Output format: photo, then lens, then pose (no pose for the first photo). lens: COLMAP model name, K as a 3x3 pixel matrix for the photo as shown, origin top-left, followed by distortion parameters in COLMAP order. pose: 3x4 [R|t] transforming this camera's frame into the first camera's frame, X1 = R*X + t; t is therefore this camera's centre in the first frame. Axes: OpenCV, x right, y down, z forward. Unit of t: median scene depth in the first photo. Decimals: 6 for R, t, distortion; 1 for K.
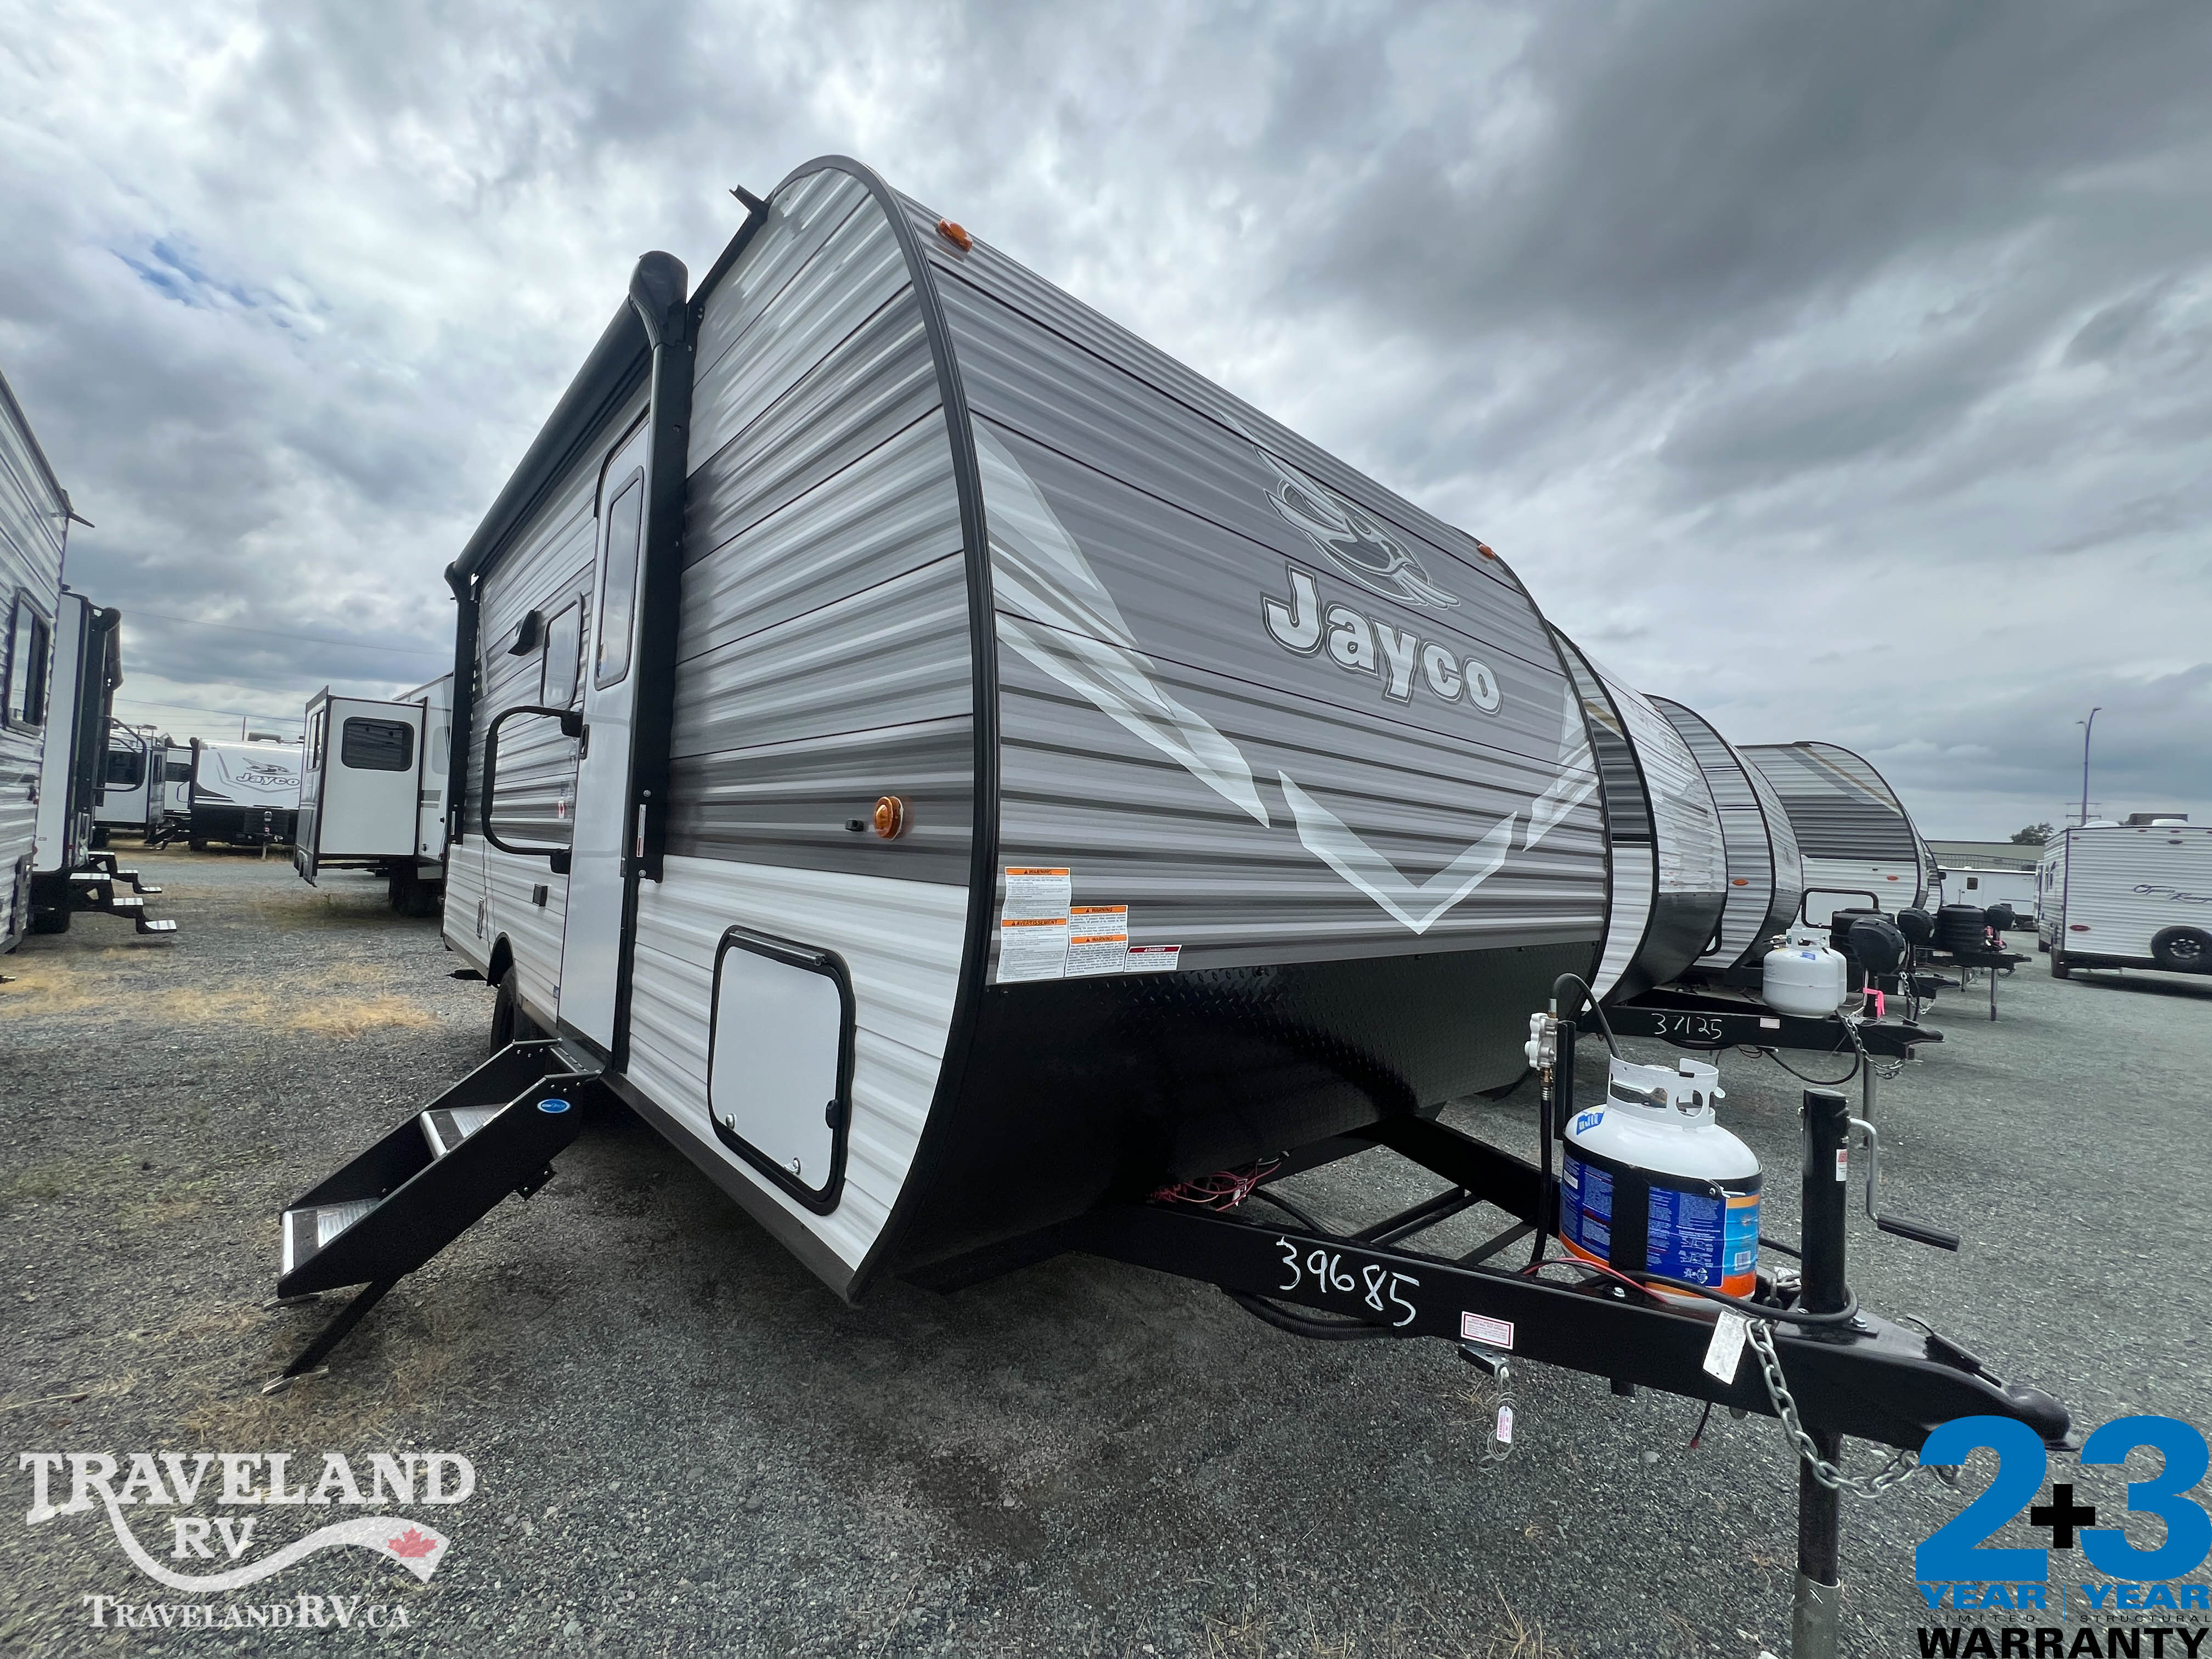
lens RADIAL K [[884.6, 0, 1106.0], [0, 884.6, 829.5], [0, 0, 1]] dist [0.012293, 0.000037]
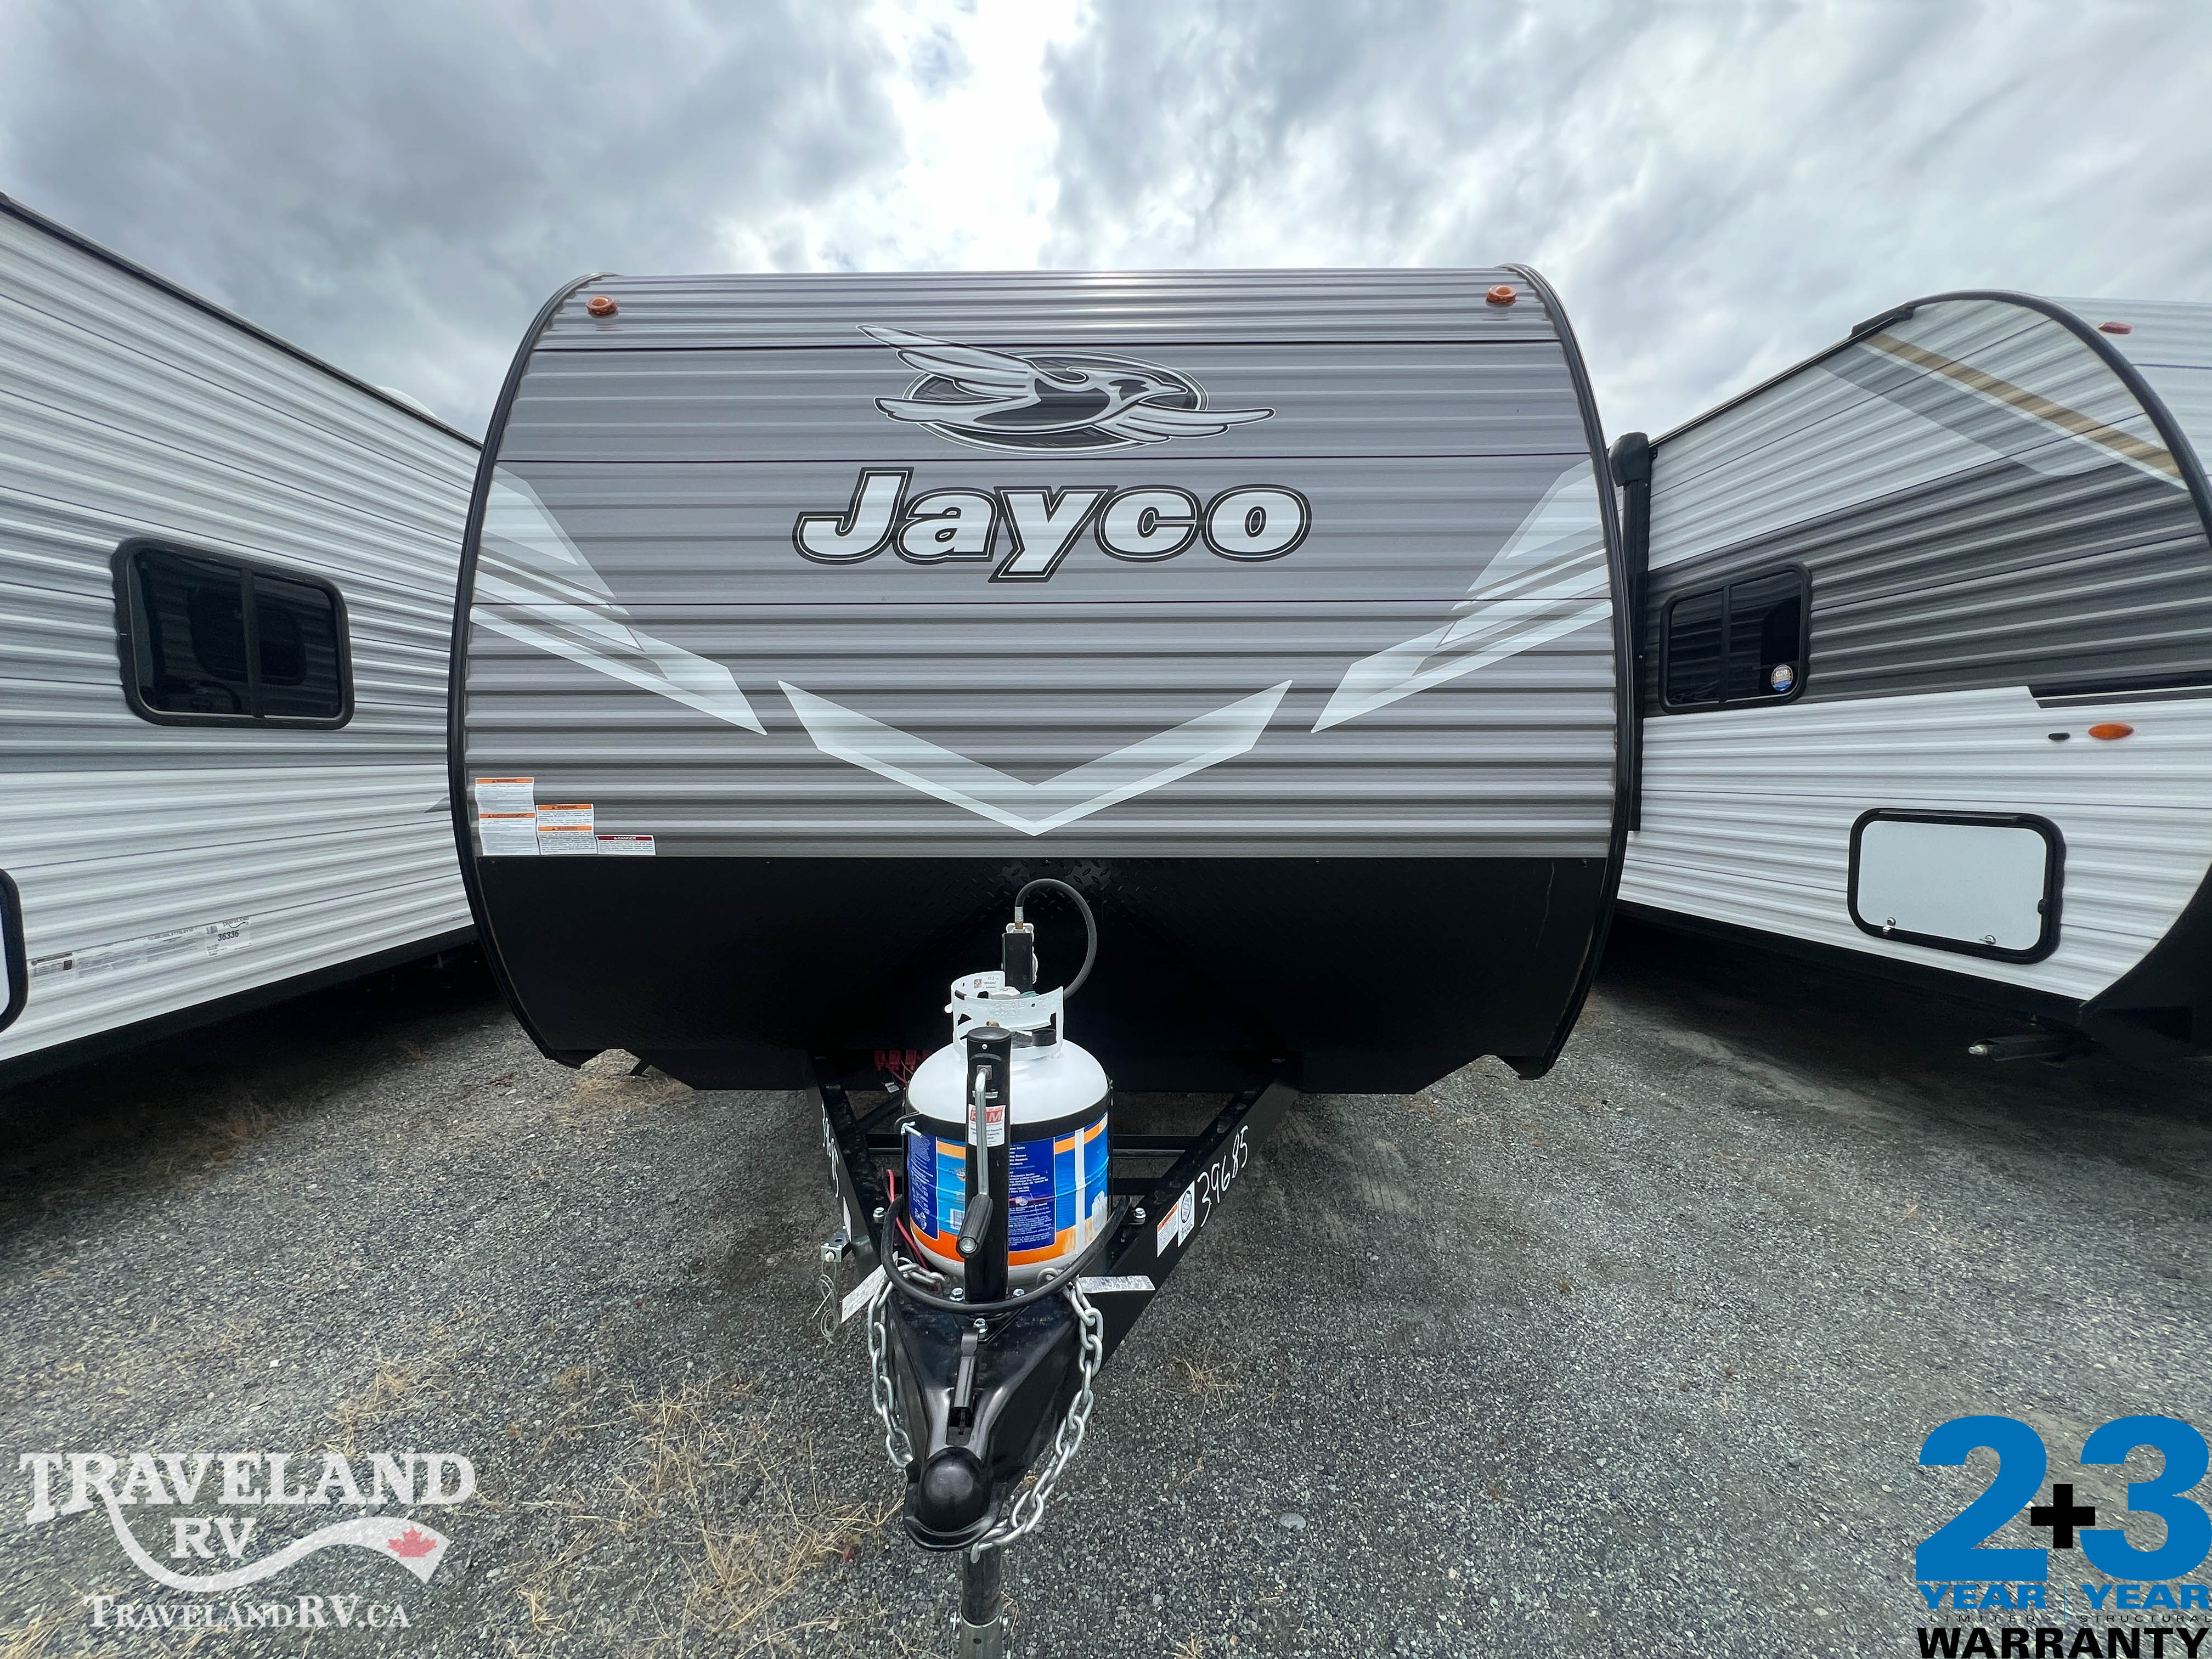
lens RADIAL K [[891.8, 0, 1102.9], [0, 891.8, 824.6], [0, 0, 1]] dist [-0.001684, -0.000165]
pose [[0.725238, -0.004618, -0.688483, 1.240717], [0.058423, 0.996784, 0.054857, 0.073265], [0.686015, -0.080008, 0.723175, 0.464643]]
